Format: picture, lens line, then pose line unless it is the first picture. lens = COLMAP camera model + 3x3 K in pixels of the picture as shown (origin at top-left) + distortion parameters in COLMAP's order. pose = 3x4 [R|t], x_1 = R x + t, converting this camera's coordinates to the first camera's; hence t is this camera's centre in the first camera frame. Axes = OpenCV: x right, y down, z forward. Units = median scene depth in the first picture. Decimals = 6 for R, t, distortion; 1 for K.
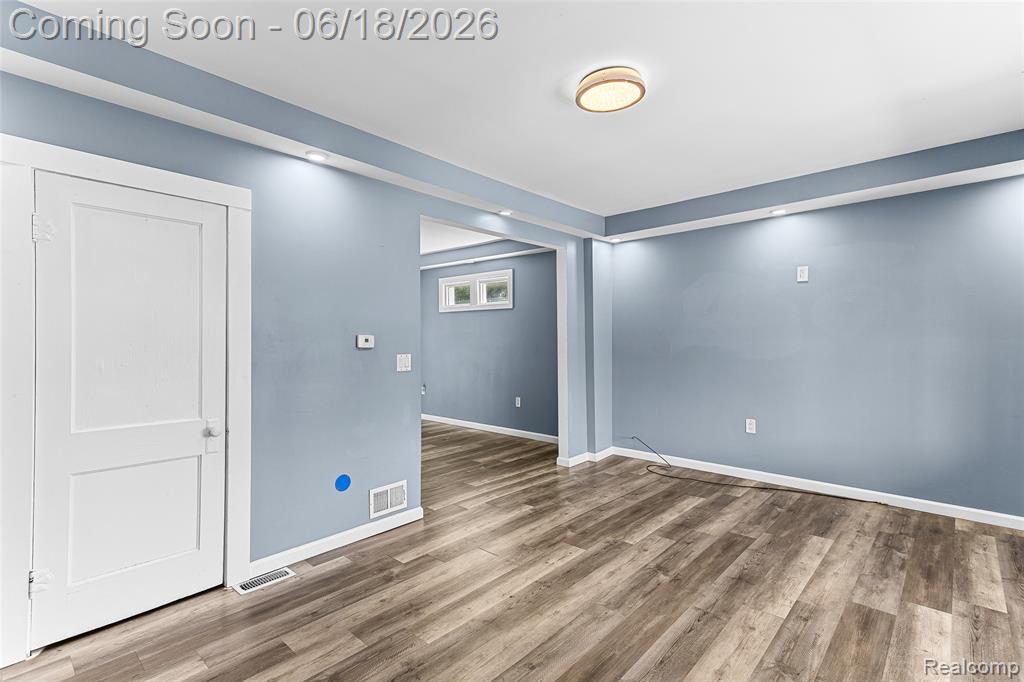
lens RADIAL K [[487.4, 0, 512.3], [0, 487.4, 328.5], [0, 0, 1]] dist [0.031197, 0.000294]
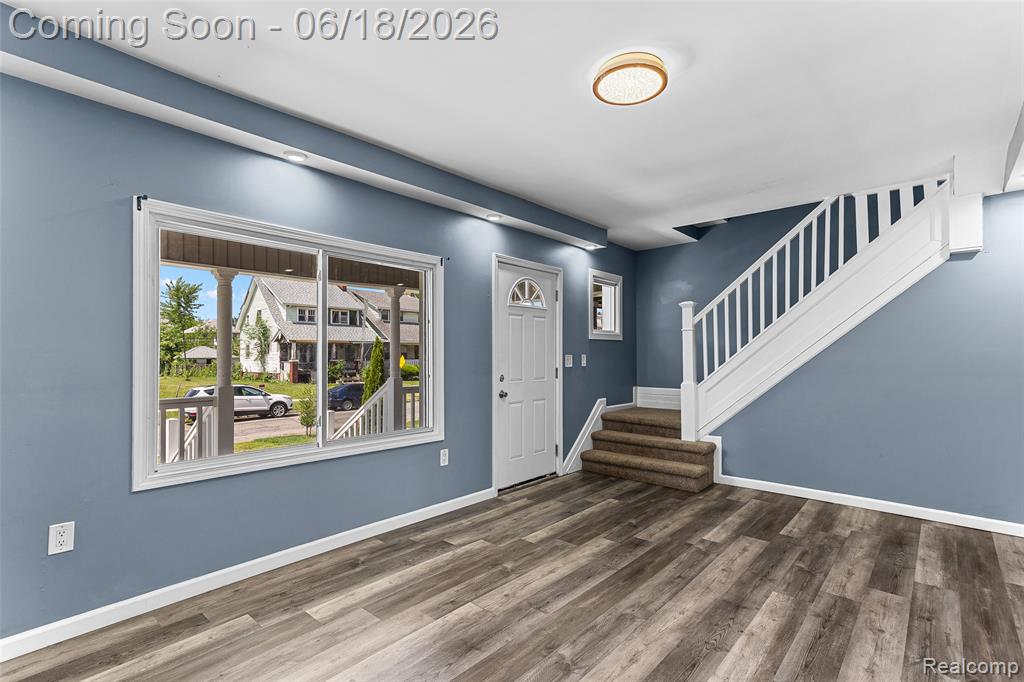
lens RADIAL K [[487.4, 0, 512.3], [0, 487.4, 328.5], [0, 0, 1]] dist [0.031197, 0.000294]
pose [[-0.999766, 0.003161, -0.021380, 0.463930], [0.004856, 0.996810, -0.079668, 0.068866], [0.021060, -0.079754, -0.996592, 2.072263]]
